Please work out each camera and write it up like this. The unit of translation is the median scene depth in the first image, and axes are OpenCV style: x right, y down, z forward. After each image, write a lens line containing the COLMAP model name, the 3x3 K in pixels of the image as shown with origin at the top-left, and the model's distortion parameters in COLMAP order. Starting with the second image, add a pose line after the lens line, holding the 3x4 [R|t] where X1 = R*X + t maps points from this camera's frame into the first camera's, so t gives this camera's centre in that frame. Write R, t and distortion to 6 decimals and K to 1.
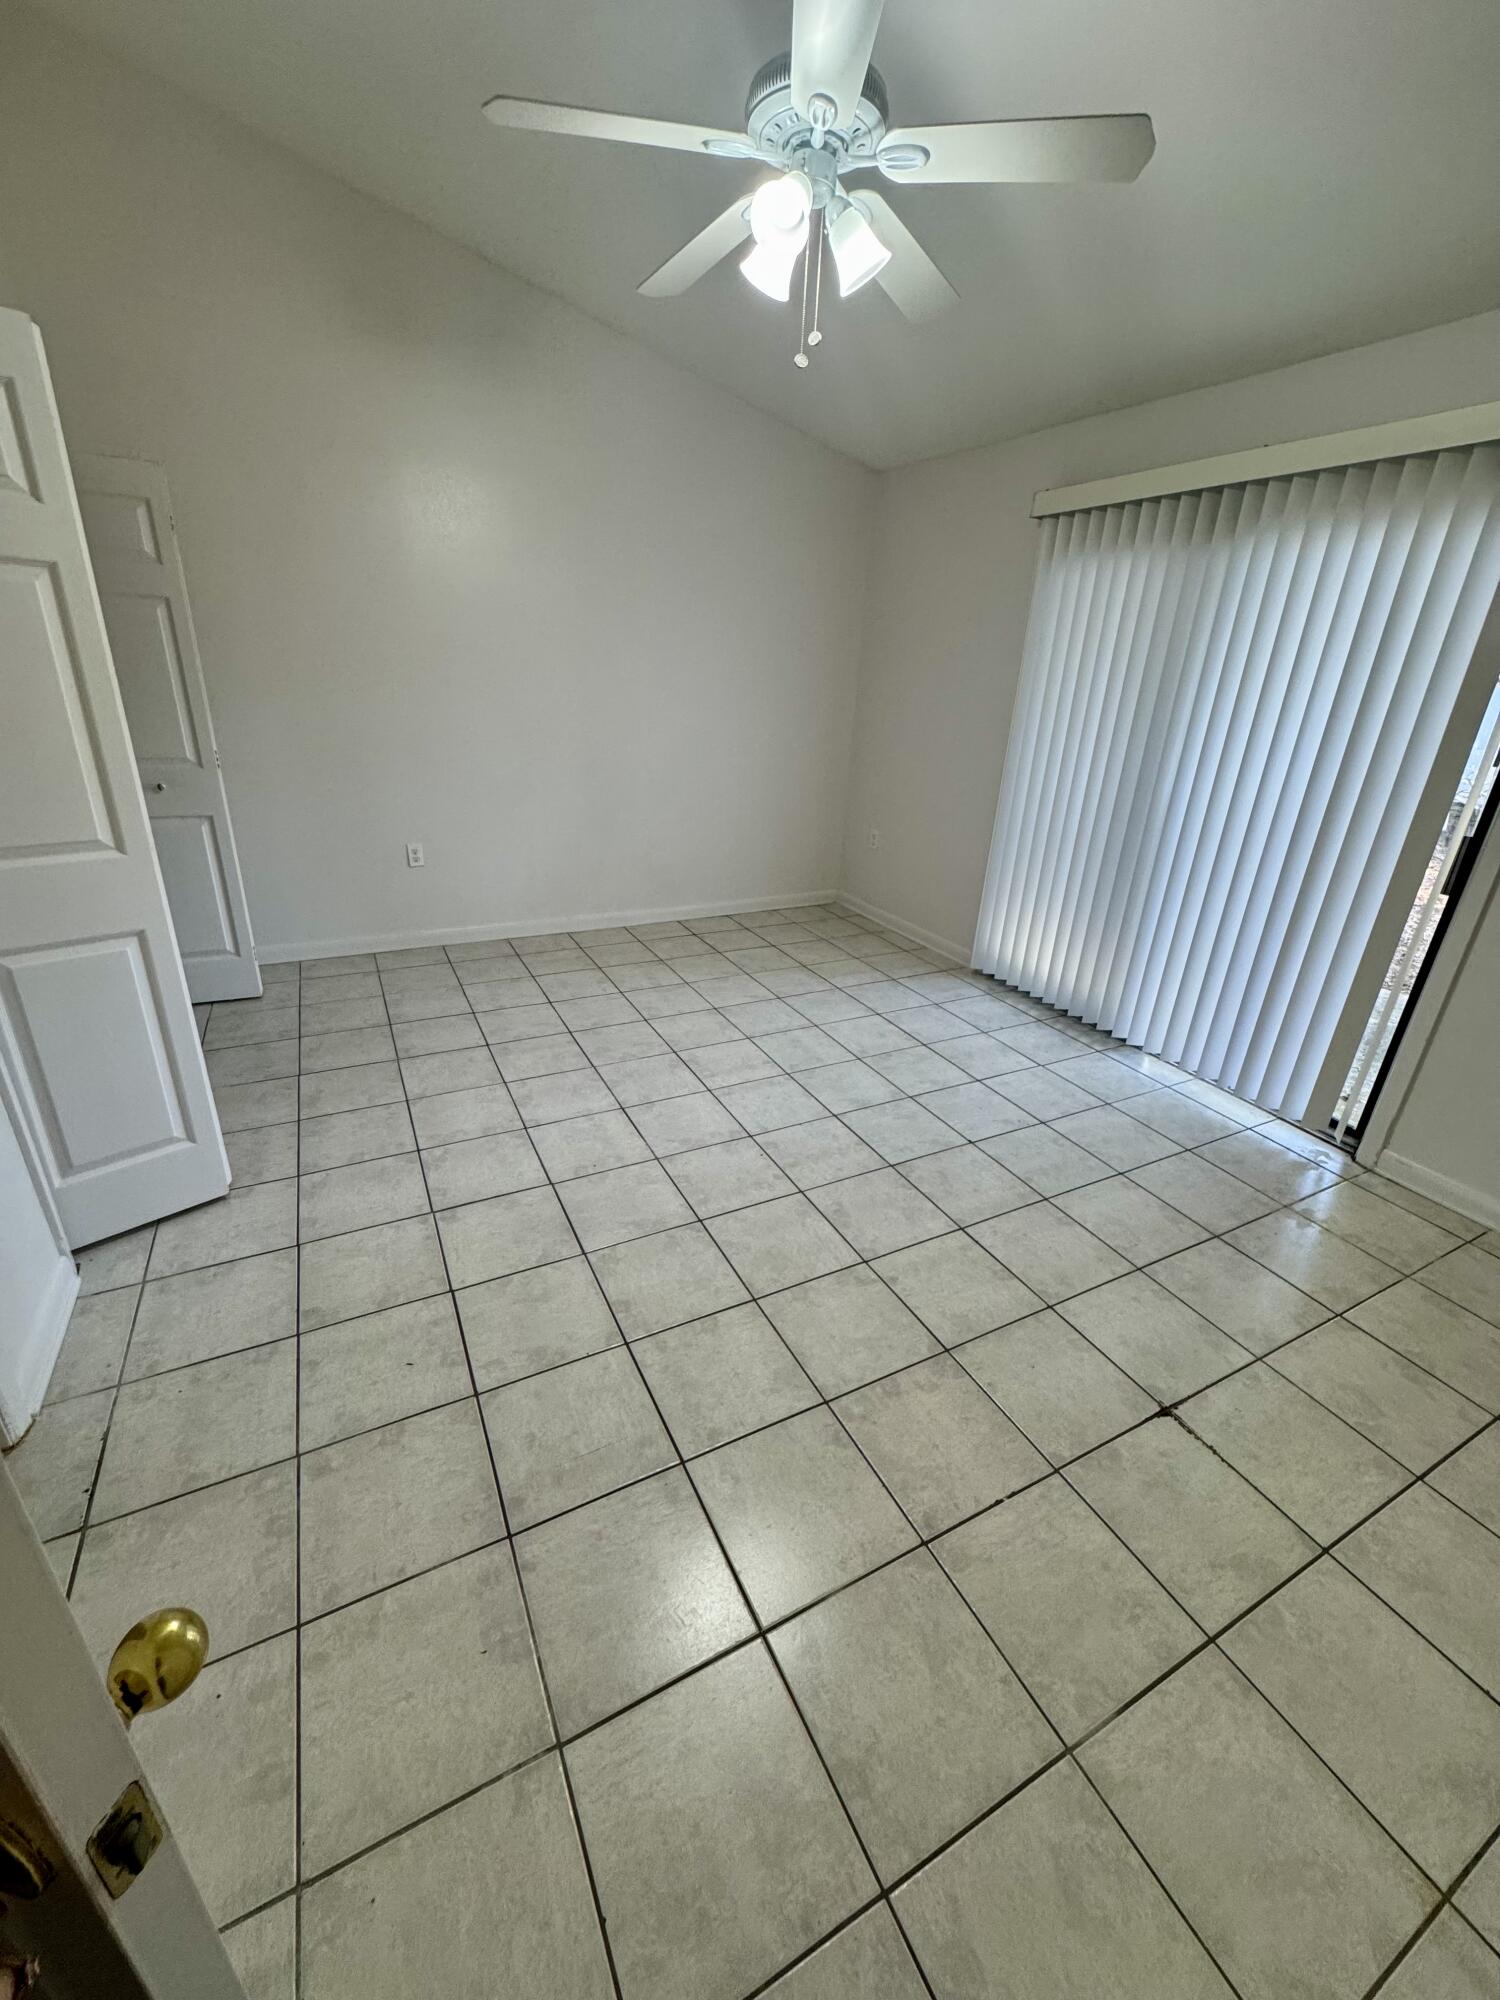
lens RADIAL K [[800.5, 0, 748.7], [0, 800.5, 996.6], [0, 0, 1]] dist [-0.004297, 0.000842]
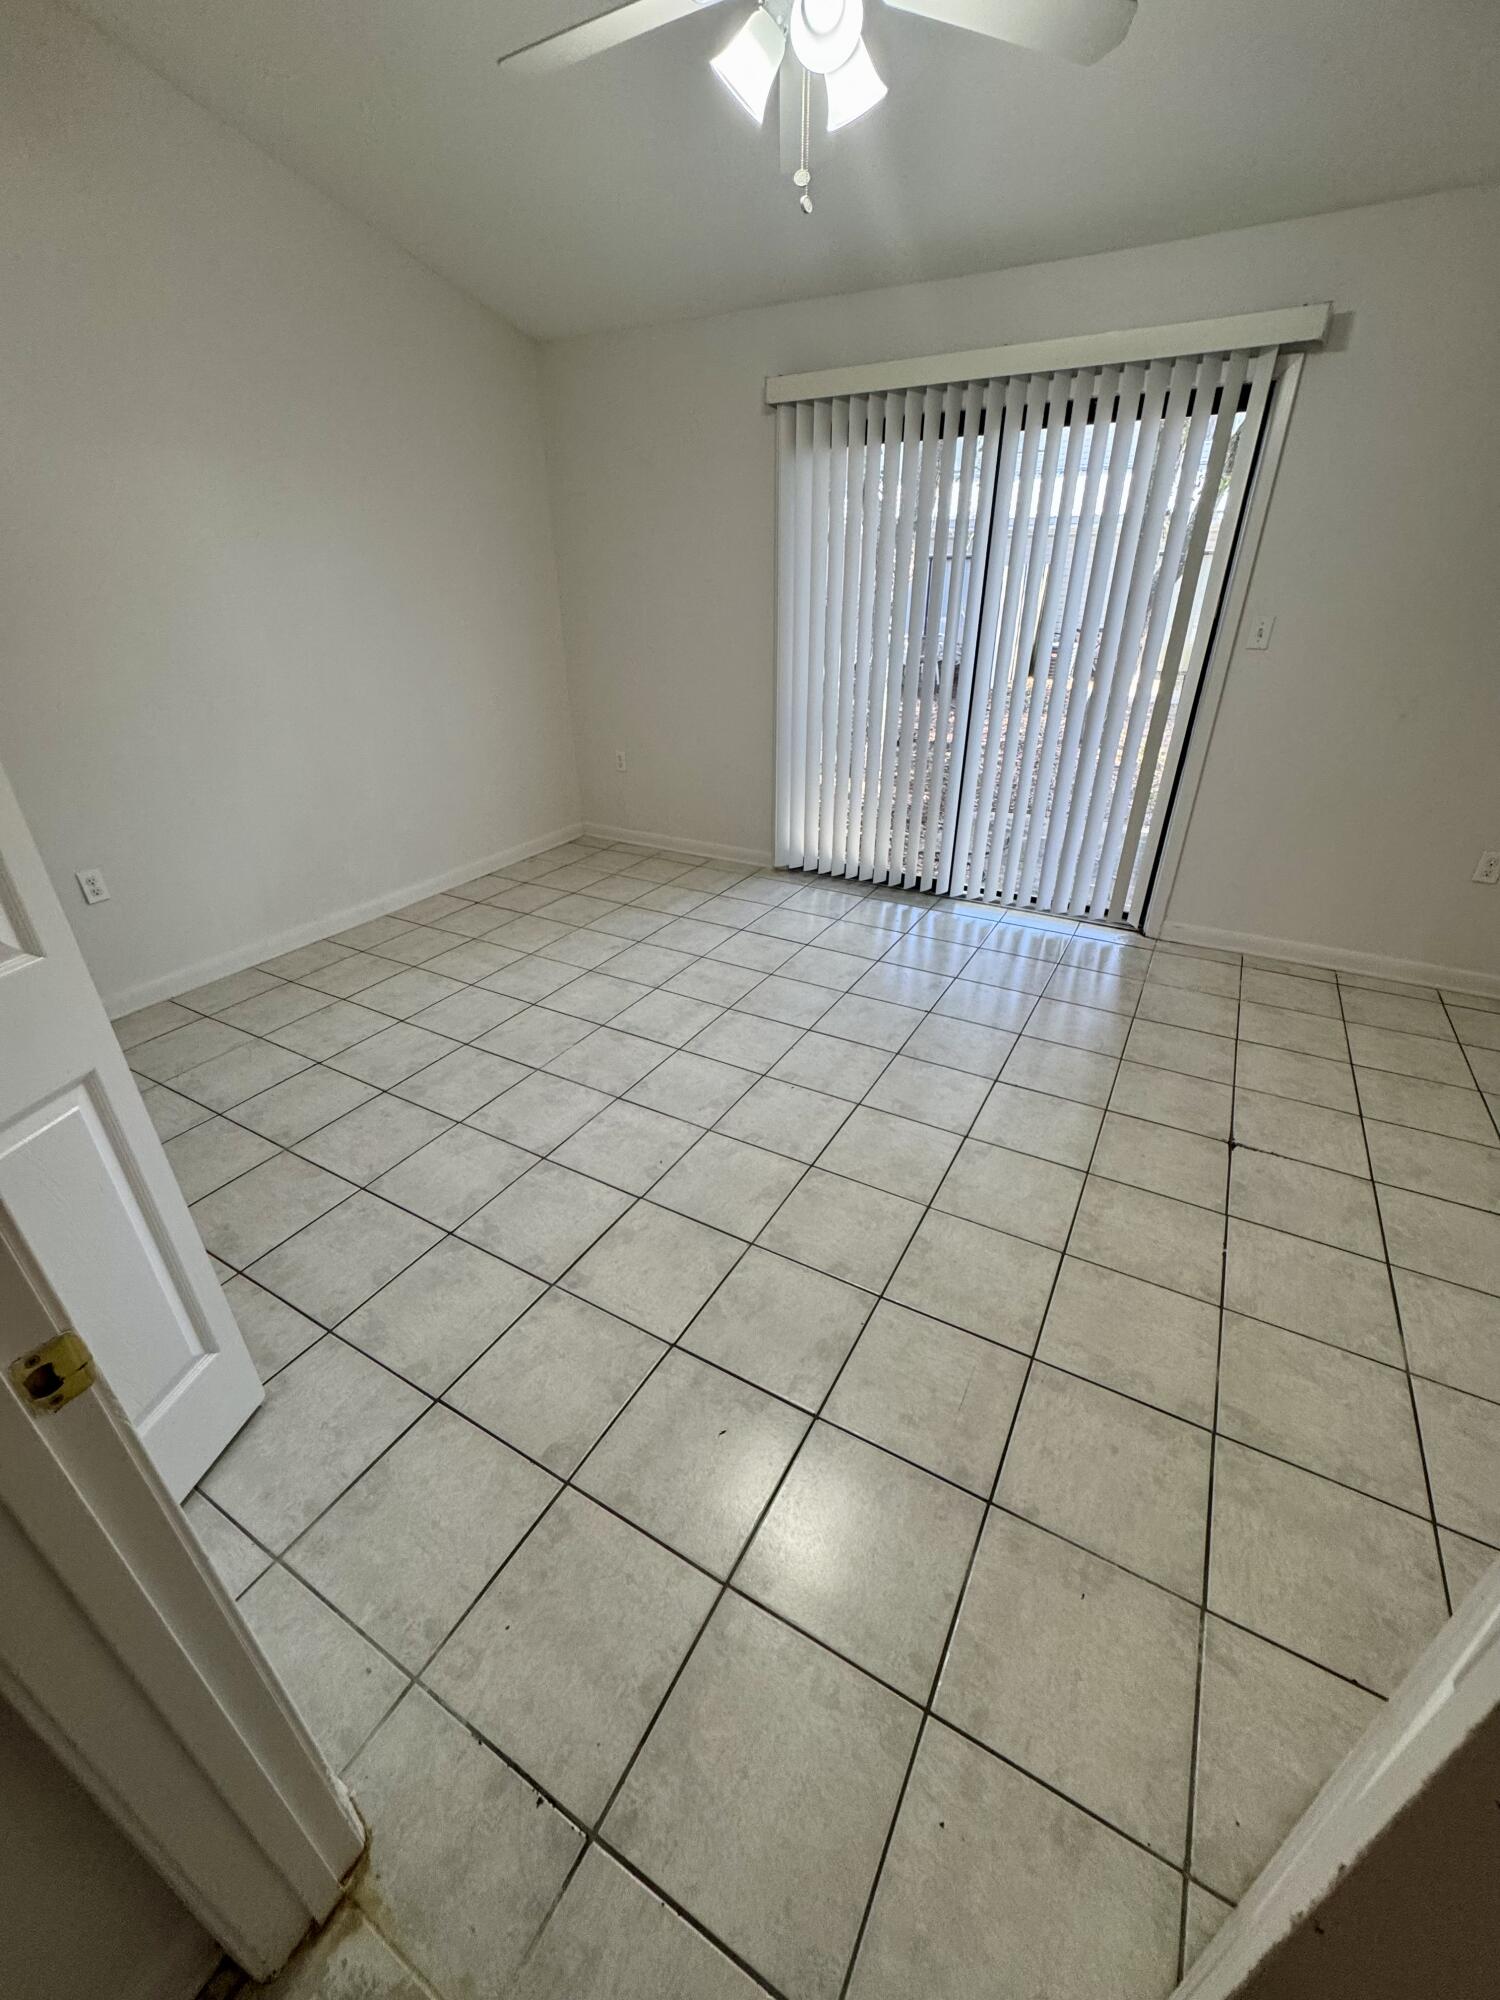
lens RADIAL K [[800.5, 0, 751.3], [0, 800.5, 996.6], [0, 0, 1]] dist [-0.004297, 0.000842]
pose [[0.835886, -0.299243, 0.460160, -0.395019], [0.252824, 0.954000, 0.161132, -0.071240], [-0.487211, -0.018349, 0.873092, 0.146888]]
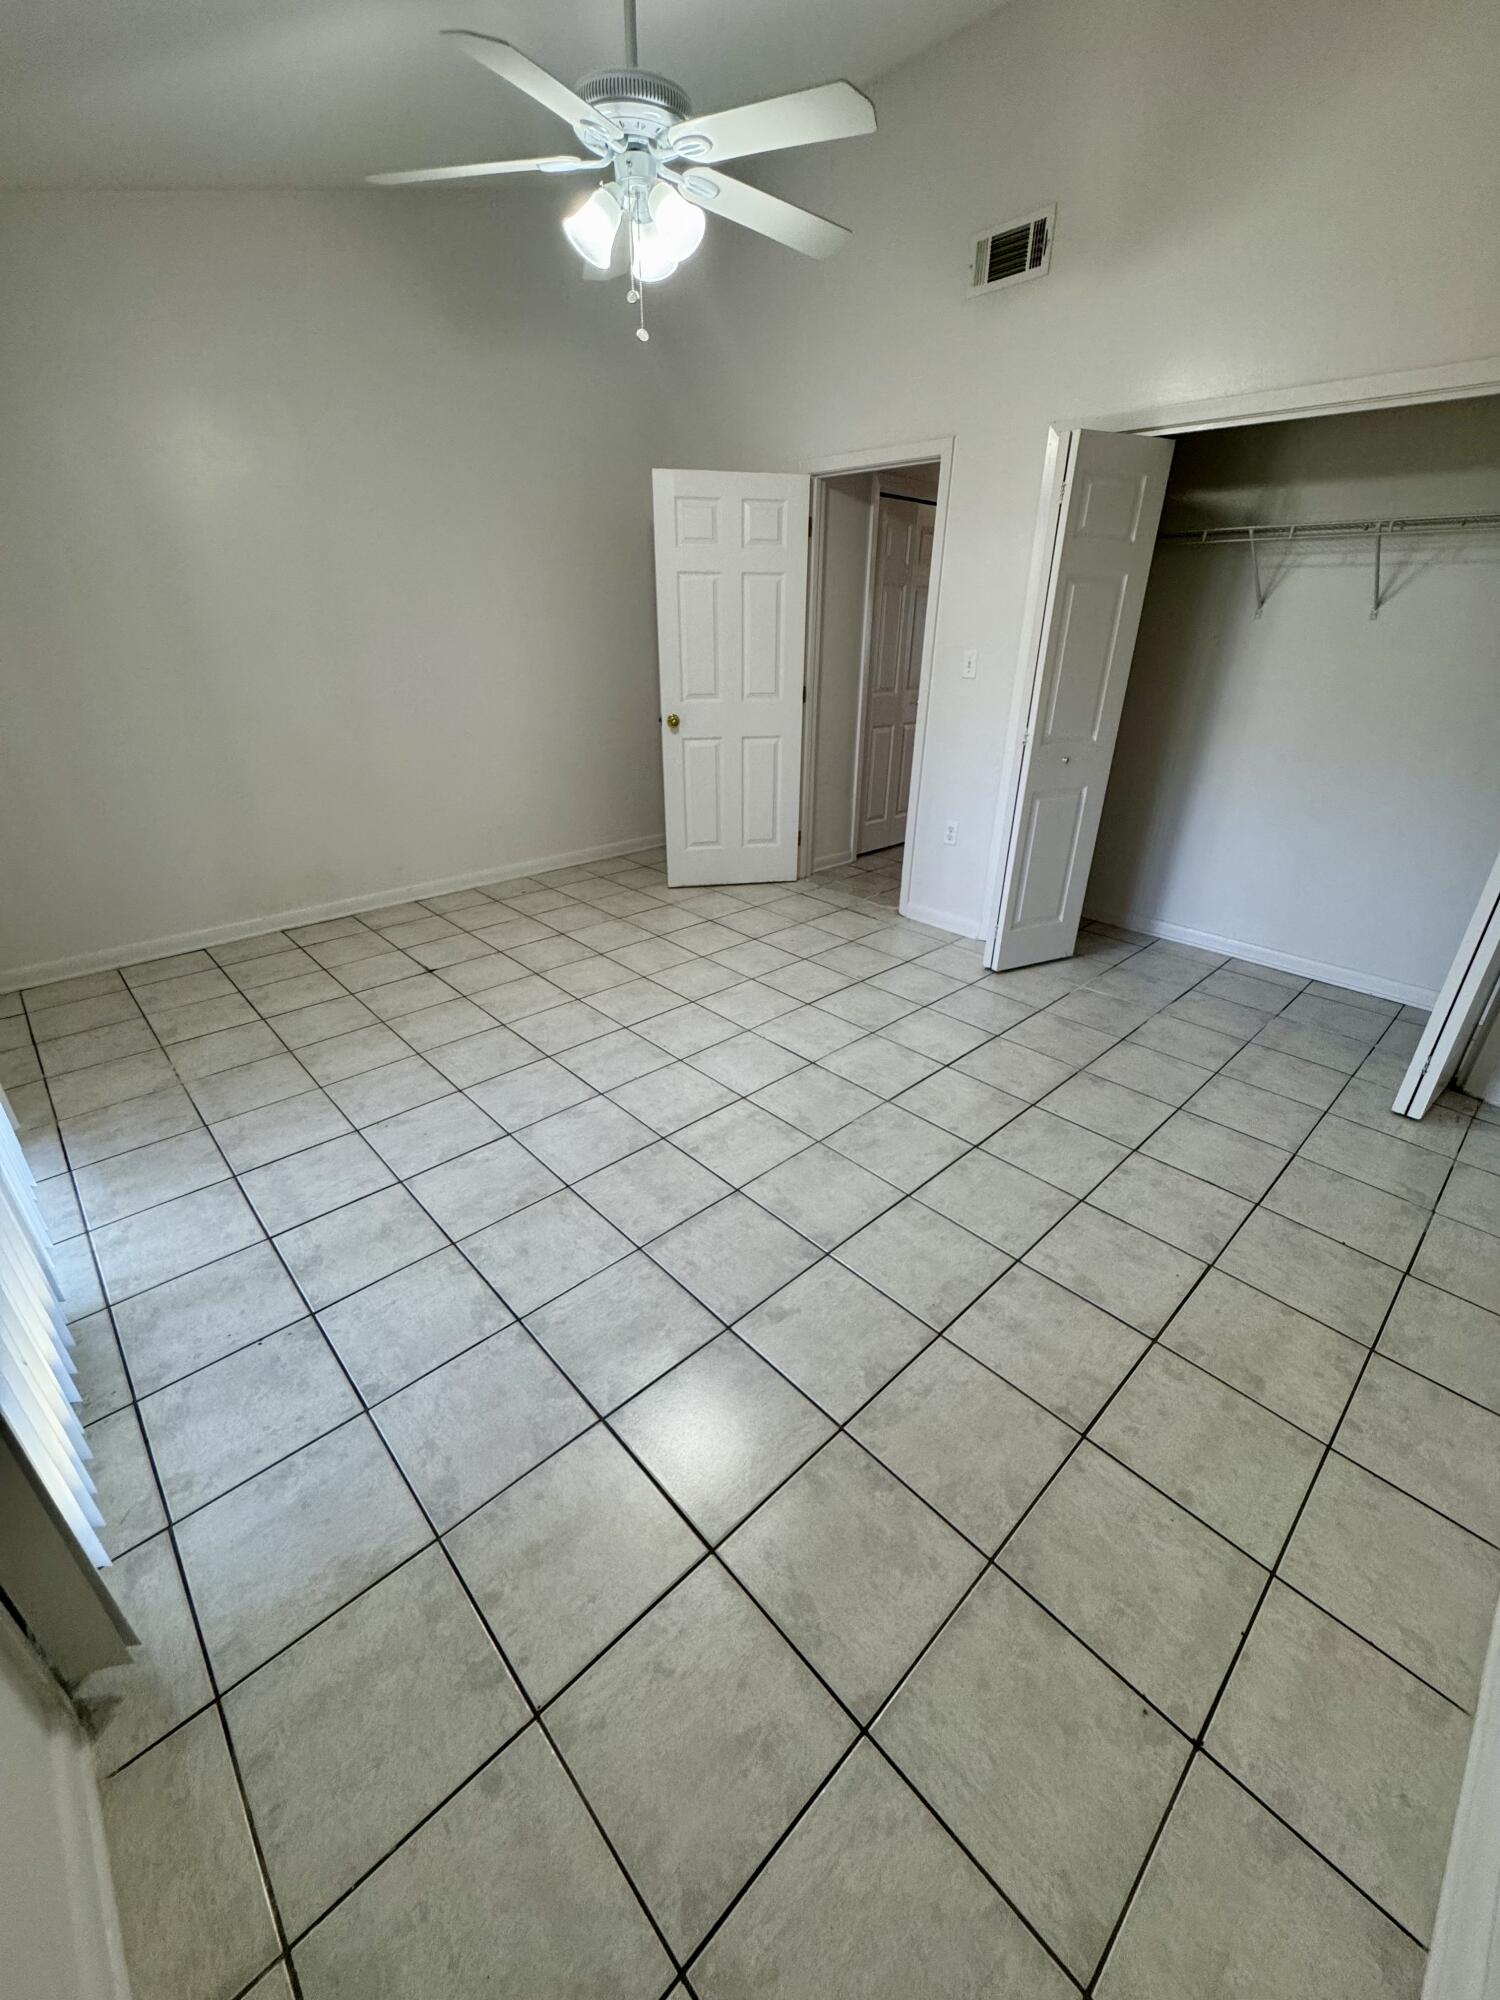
lens RADIAL K [[800.5, 0, 751.3], [0, 800.5, 997.8], [0, 0, 1]] dist [-0.004297, 0.000842]
pose [[-0.958935, 0.071936, -0.274354, 0.181869], [-0.157058, 0.670781, 0.724835, -0.614803], [0.236173, 0.738159, -0.631937, 1.503420]]
